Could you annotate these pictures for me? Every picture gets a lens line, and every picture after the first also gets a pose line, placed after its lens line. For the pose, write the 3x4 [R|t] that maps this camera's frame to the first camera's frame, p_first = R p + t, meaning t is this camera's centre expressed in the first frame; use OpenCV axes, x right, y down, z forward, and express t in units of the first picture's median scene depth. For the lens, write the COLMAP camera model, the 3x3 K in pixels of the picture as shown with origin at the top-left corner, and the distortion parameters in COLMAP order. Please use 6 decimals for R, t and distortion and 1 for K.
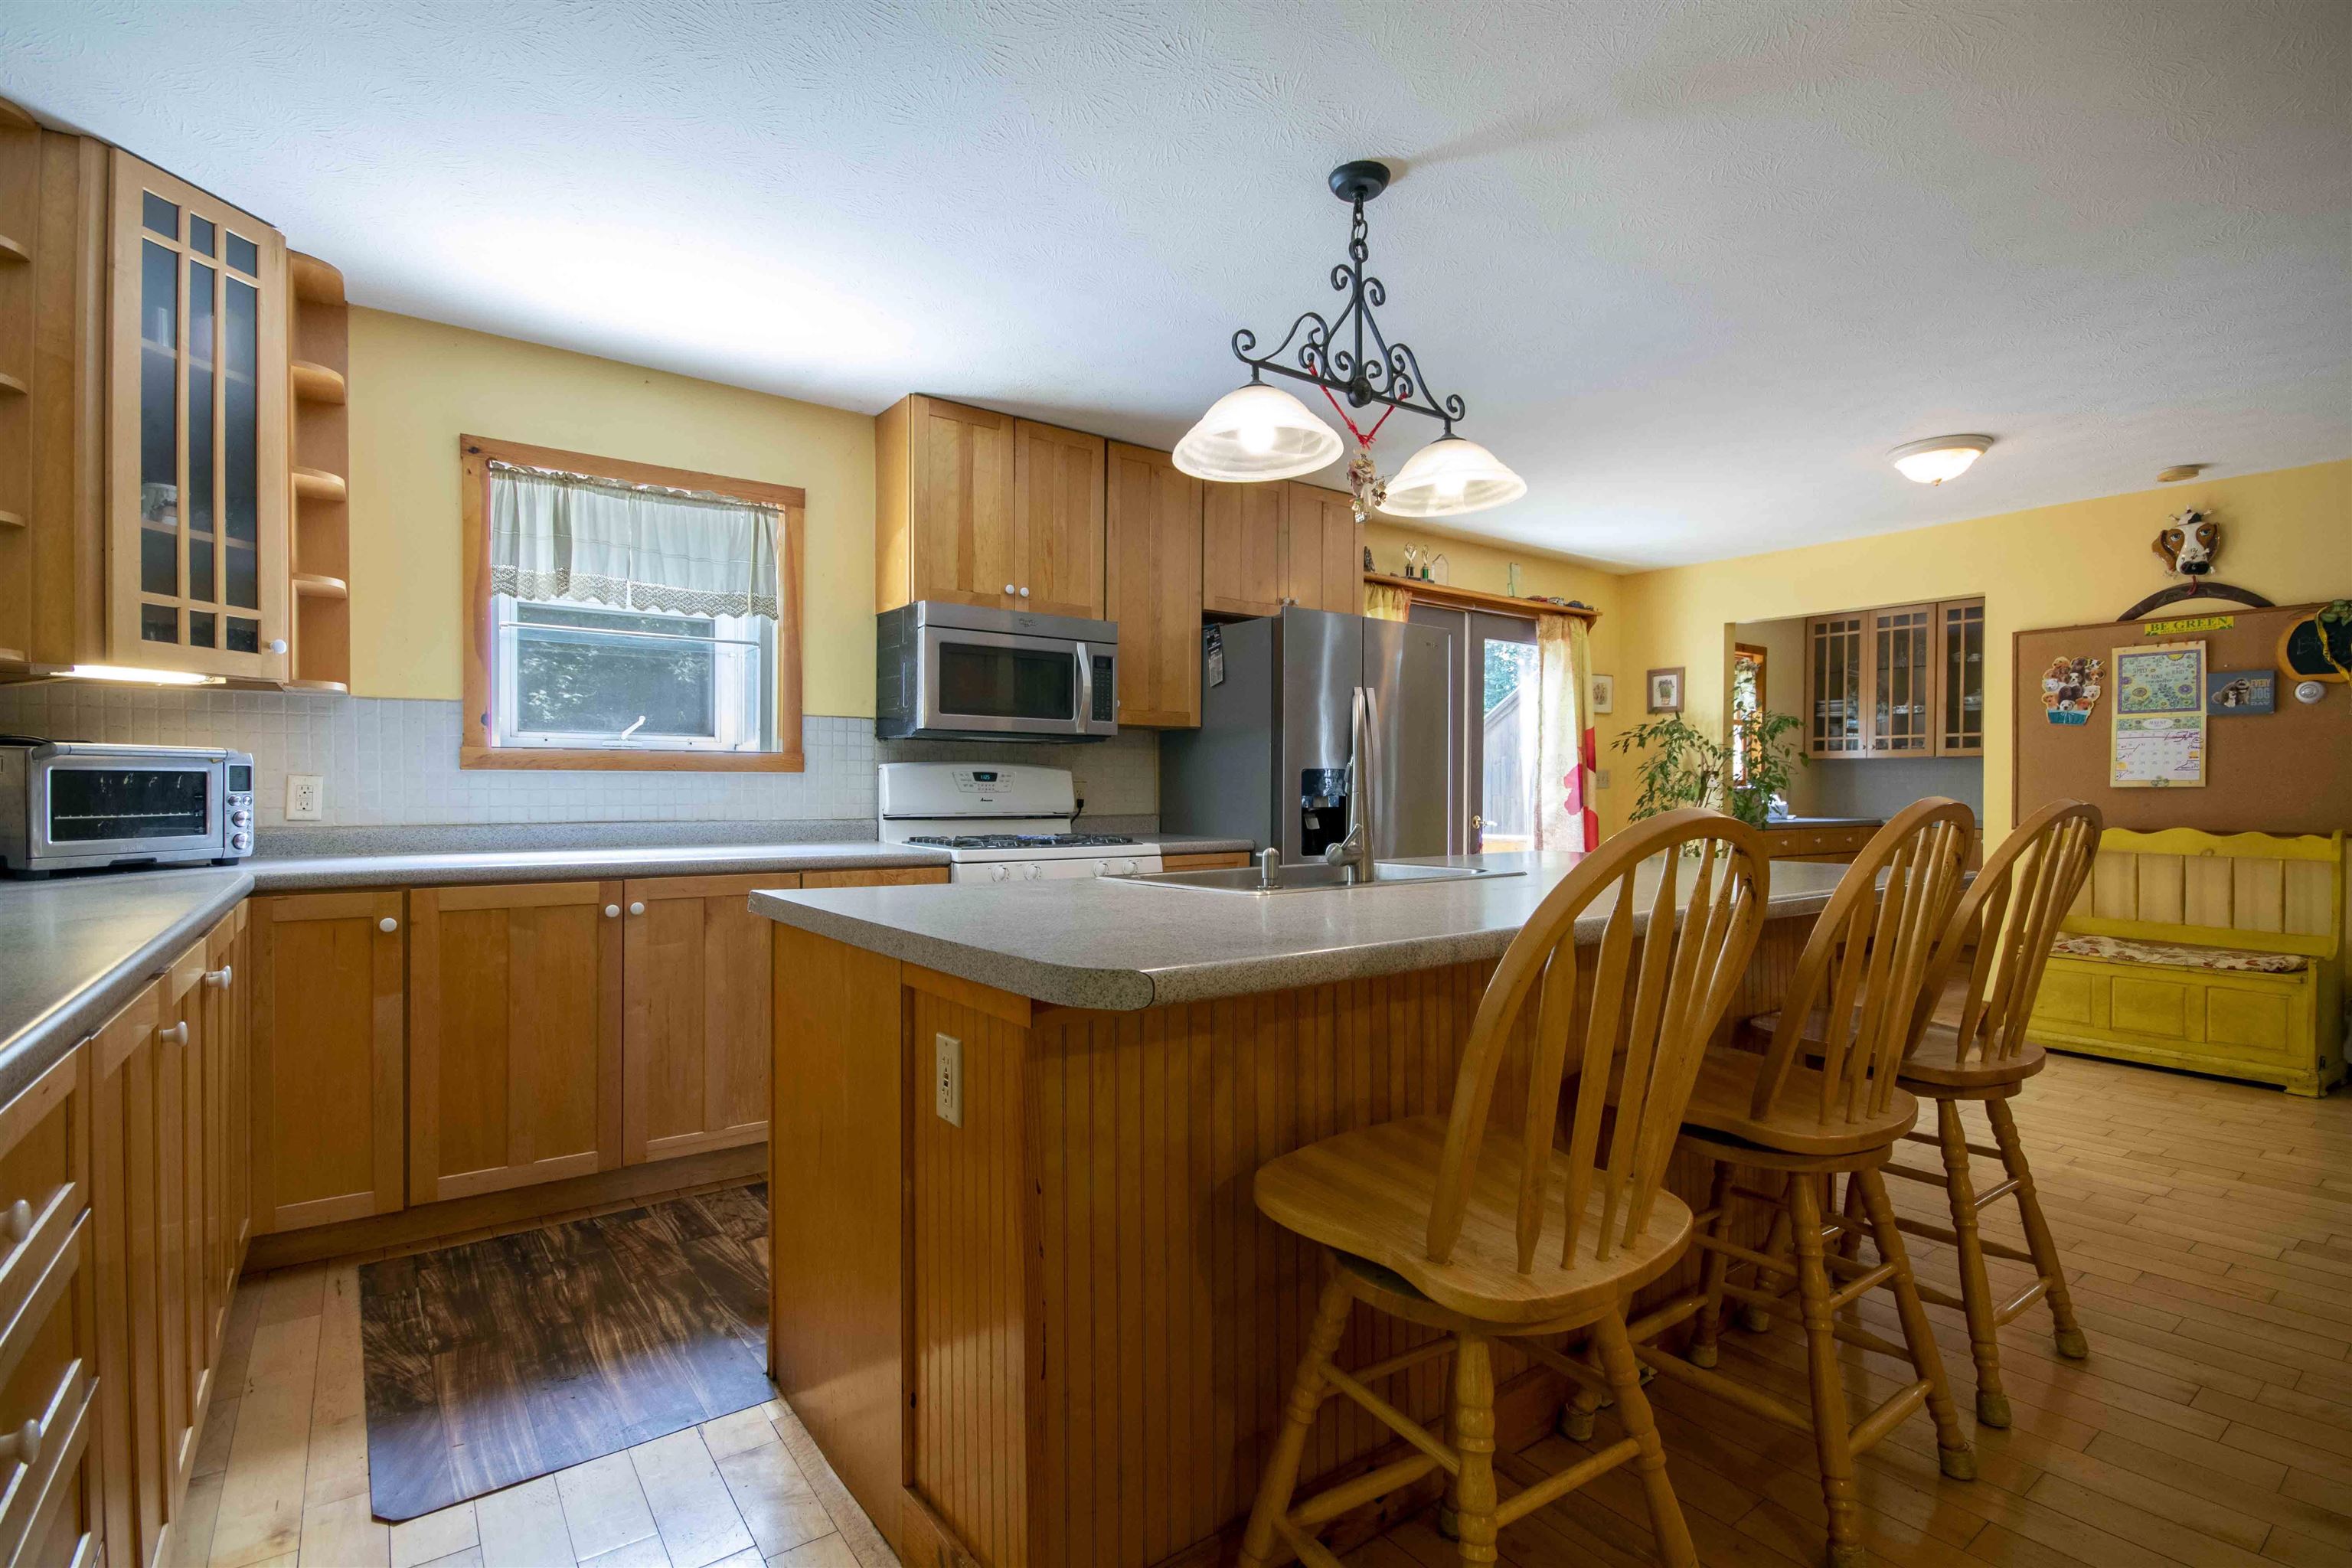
lens RADIAL K [[1087.0, 0, 1176.0], [0, 1087.0, 784.0], [0, 0, 1]] dist [0.000384, 0.000465]
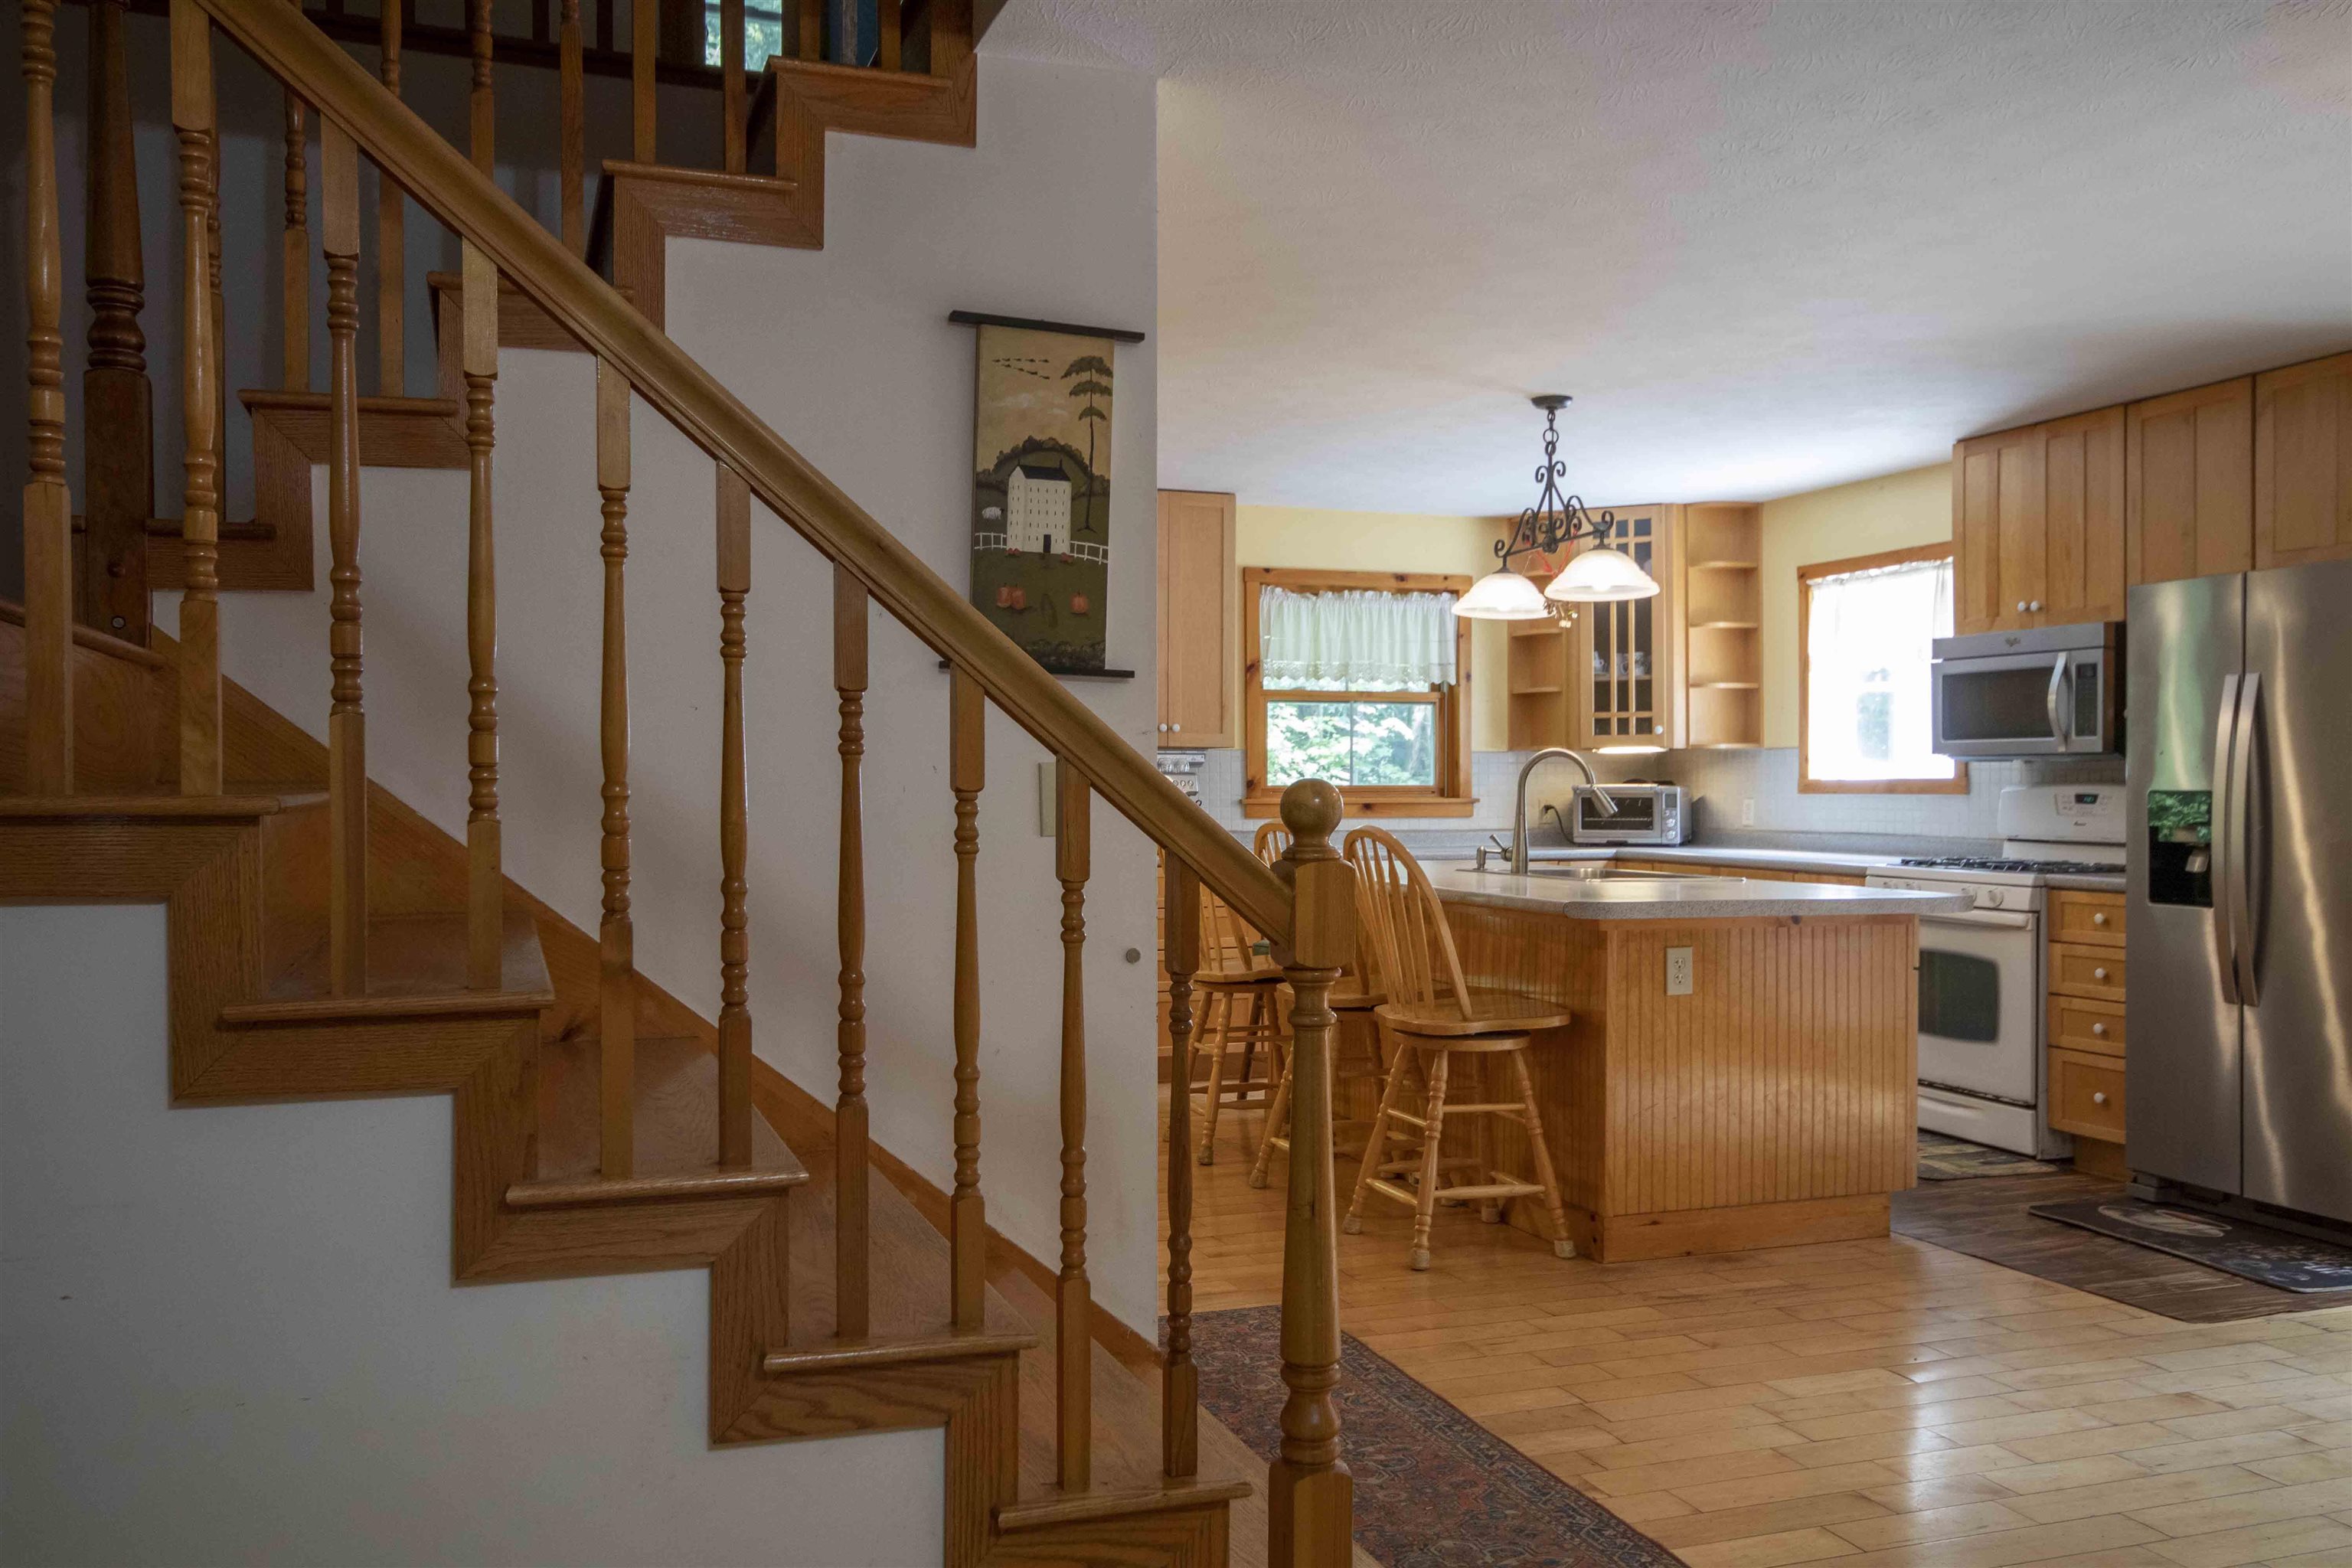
lens RADIAL K [[1934.2, 0, 1176.0], [0, 1934.2, 784.0], [0, 0, 1]] dist [0.003429, -0.000075]
pose [[-0.272271, -0.003693, -0.962213, 2.743593], [0.001663, 0.999989, -0.004309, -0.022804], [0.962219, -0.002774, -0.272262, 1.183463]]
